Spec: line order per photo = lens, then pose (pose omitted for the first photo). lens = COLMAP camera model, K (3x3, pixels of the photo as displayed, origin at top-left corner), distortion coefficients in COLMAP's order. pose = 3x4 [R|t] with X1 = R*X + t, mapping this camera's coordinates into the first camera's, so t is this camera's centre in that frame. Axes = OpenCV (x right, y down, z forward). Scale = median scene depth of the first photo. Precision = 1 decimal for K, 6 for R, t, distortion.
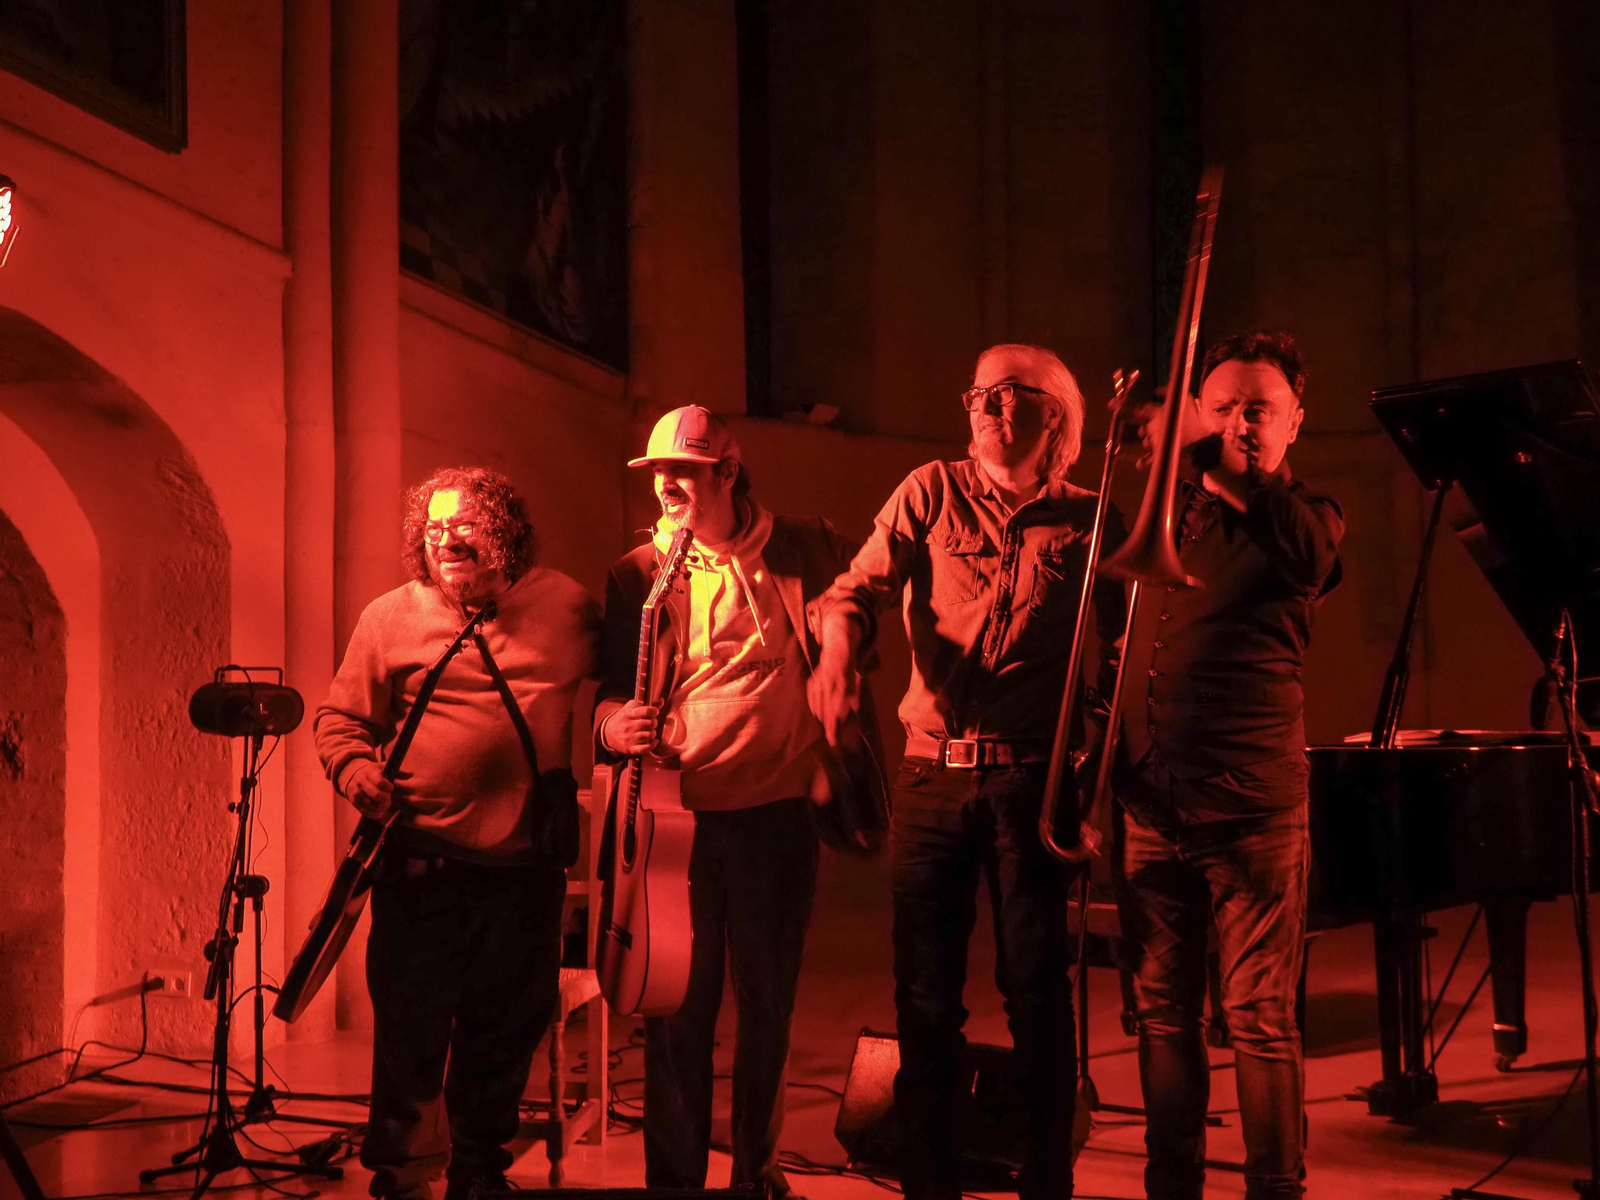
lens RADIAL K [[1619.7, 0, 800.0], [0, 1619.7, 600.0], [0, 0, 1]] dist [0.007203, -0.011921]
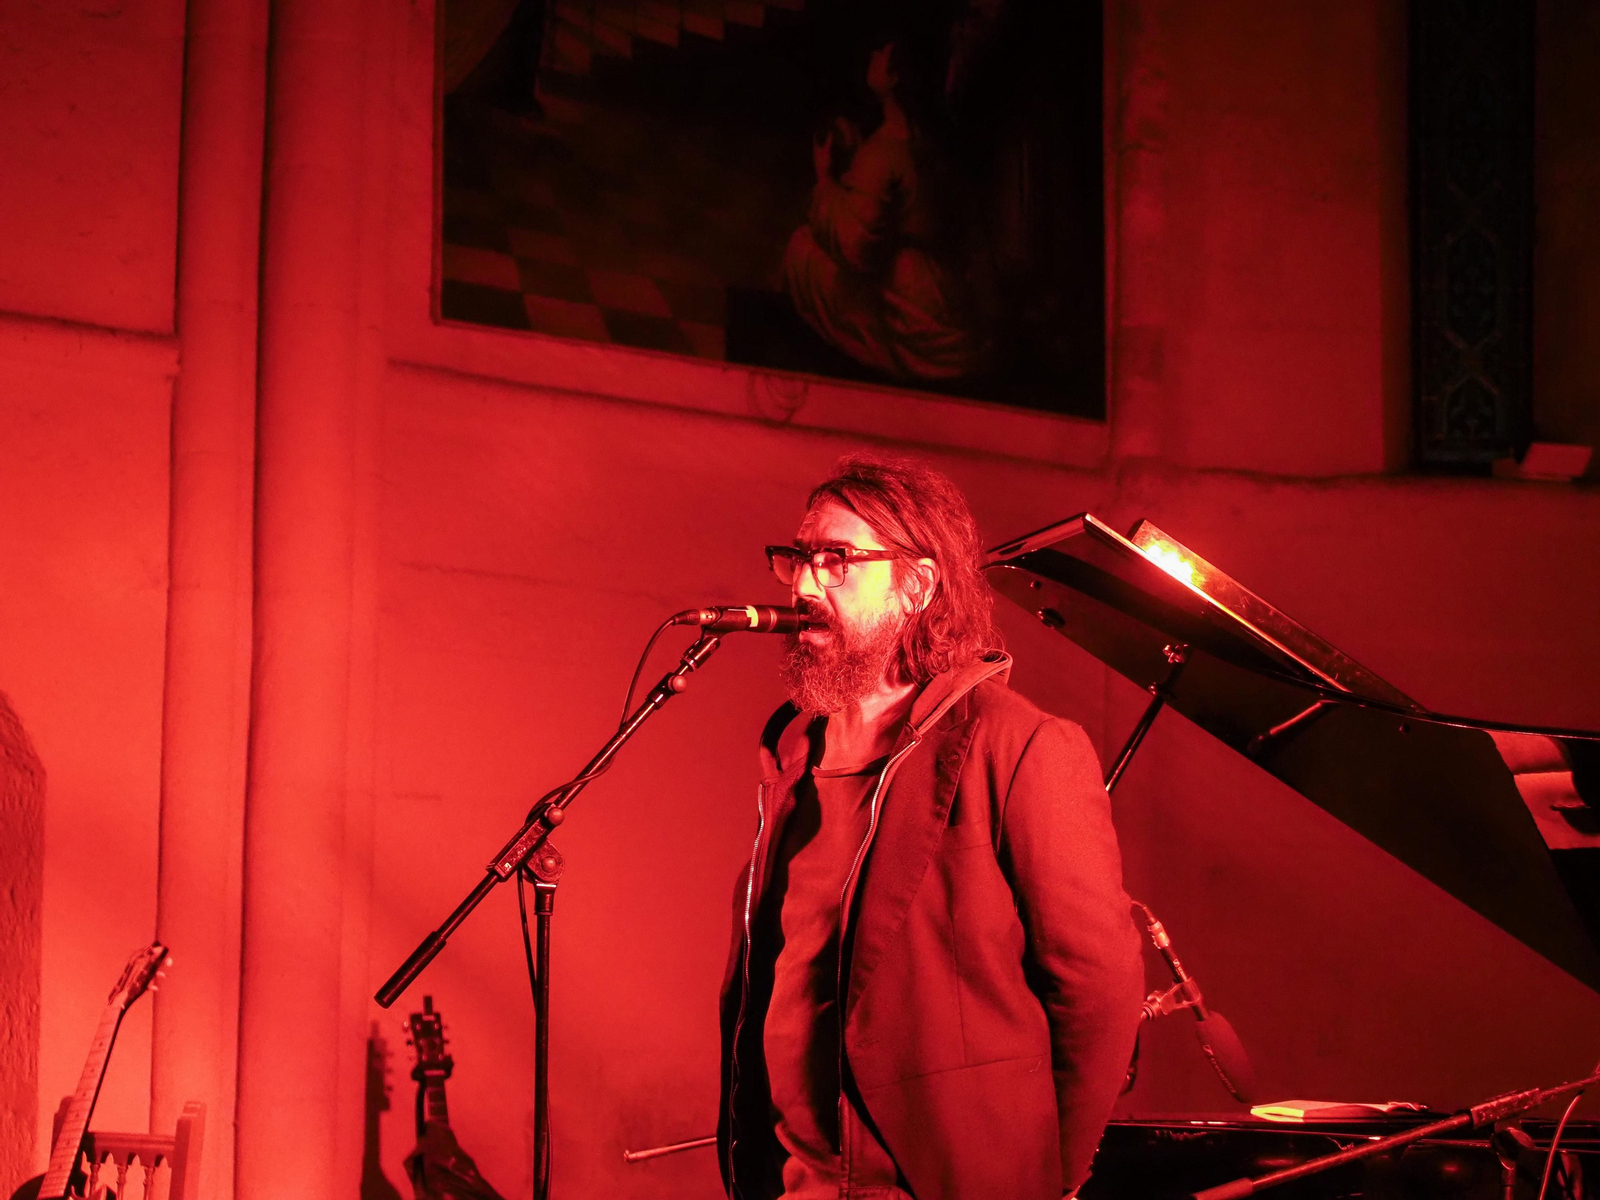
lens RADIAL K [[3682.5, 0, 800.0], [0, 3682.5, 591.7], [0, 0, 1]] dist [0.048177, -0.031479]
pose [[0.856761, -0.027907, -0.514958, 0.746105], [0.001896, 0.998699, -0.050967, -0.029304], [0.515710, 0.042690, 0.855699, -0.198768]]
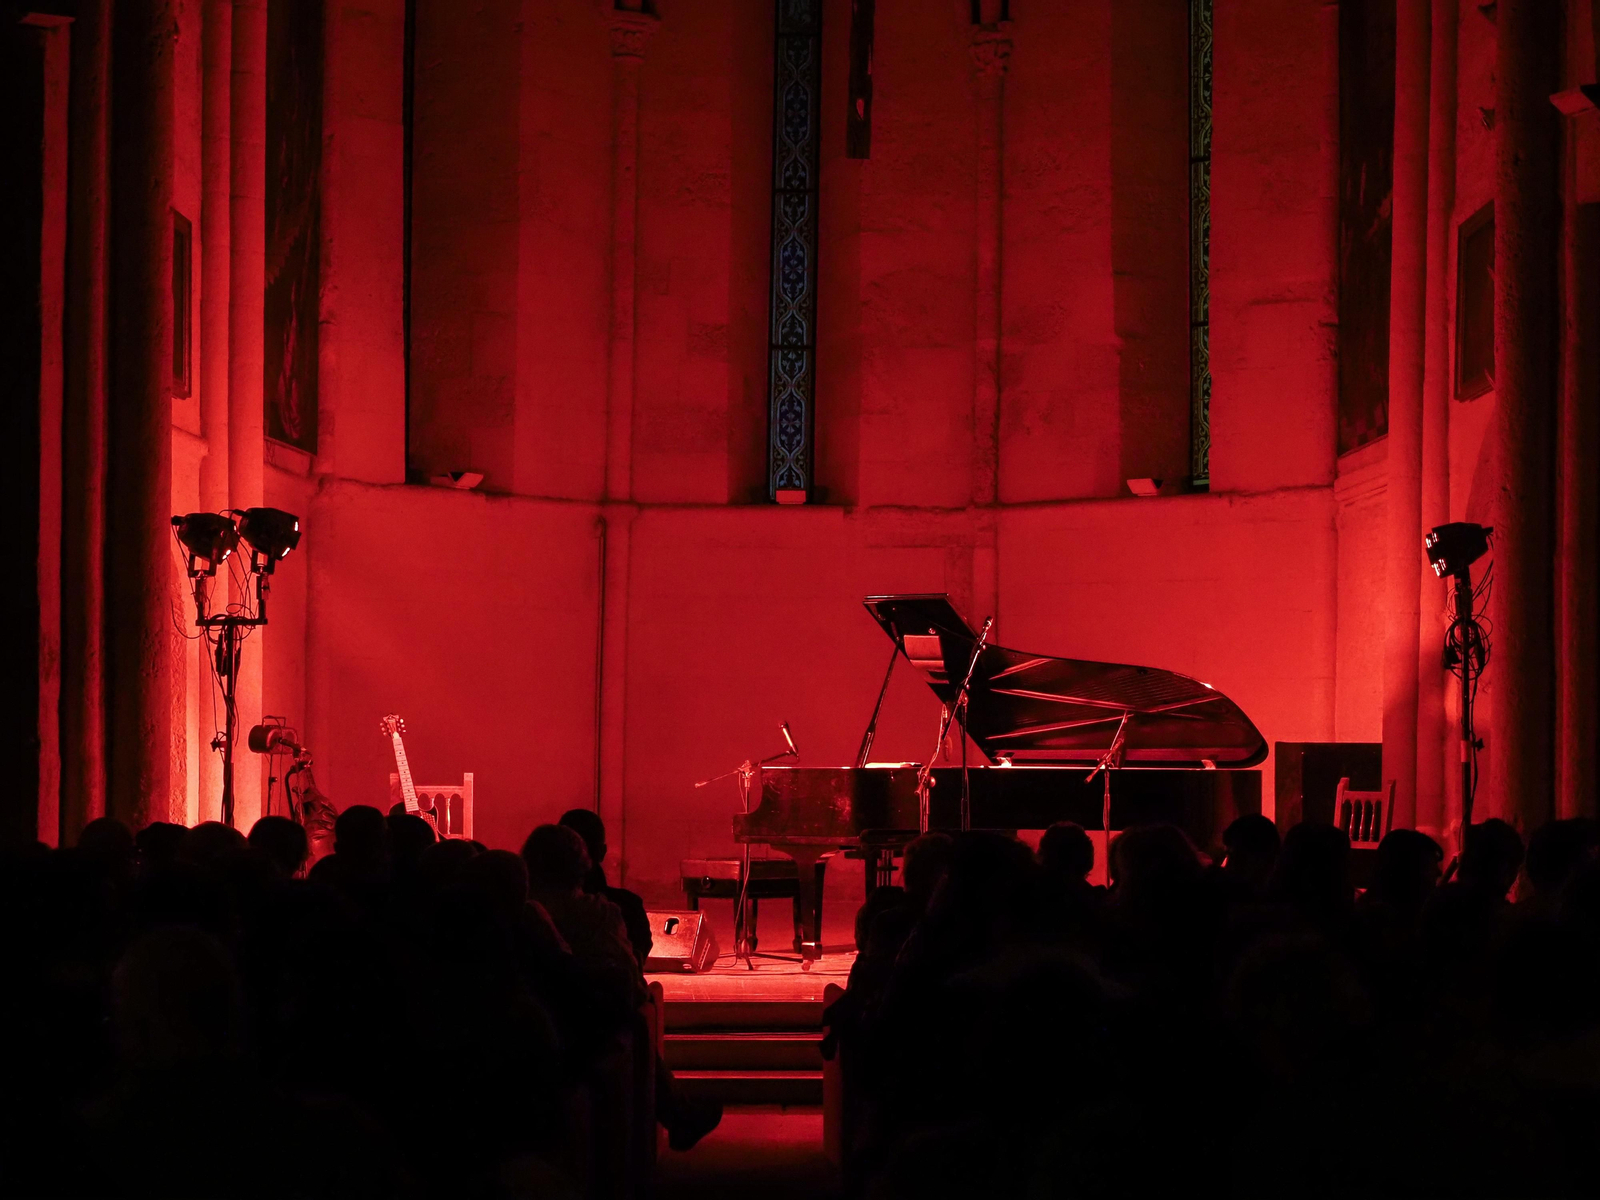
lens RADIAL K [[3284.6, 0, 779.1], [0, 3284.6, 600.7], [0, 0, 1]] dist [0.009936, 0.006039]
pose [[0.975676, 0.027907, 0.217436, -0.481878], [-0.031192, 0.999445, 0.011688, -0.122547], [-0.216989, -0.018186, 0.976005, -2.229134]]
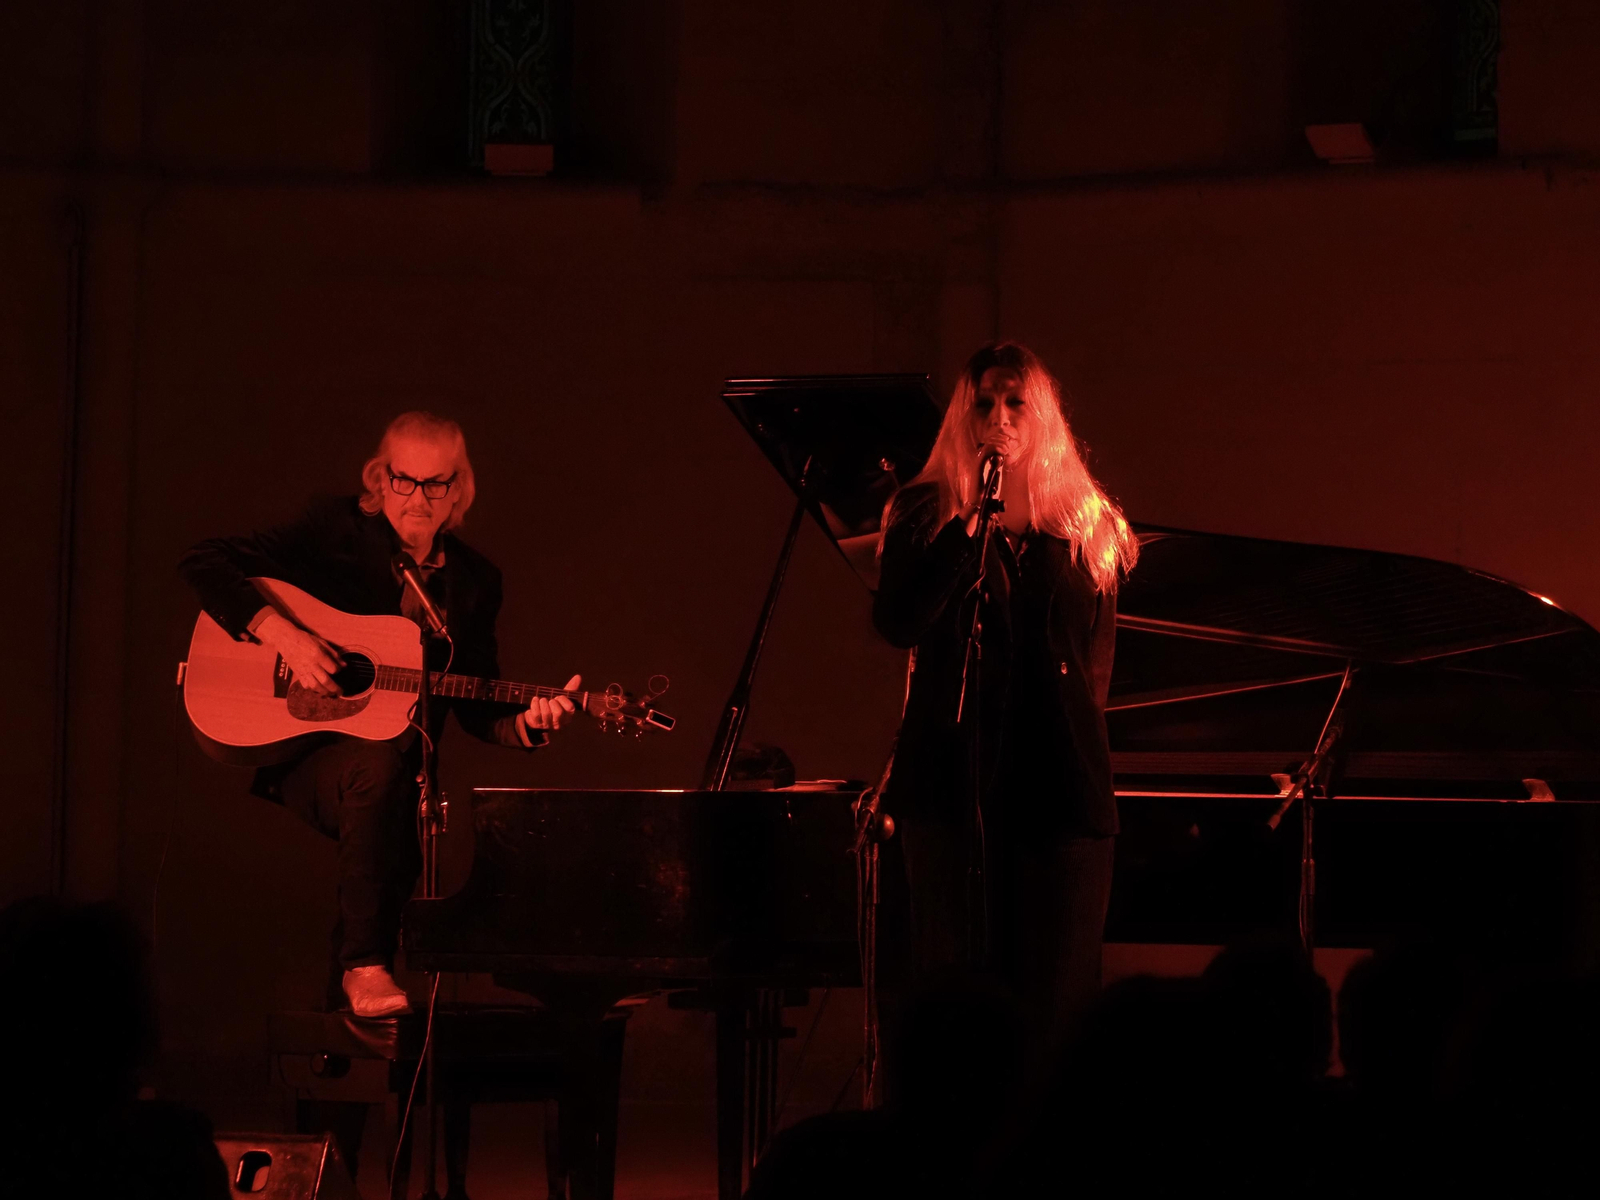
lens RADIAL K [[7003.8, 0, 800.0], [0, 7003.8, 600.0], [0, 0, 1]] dist [0.159308, -0.454632]
pose [[0.962331, 0.030880, 0.270123, -0.440477], [-0.041536, 0.998564, 0.033824, -0.100800], [-0.268690, -0.043769, 0.962232, -1.879412]]
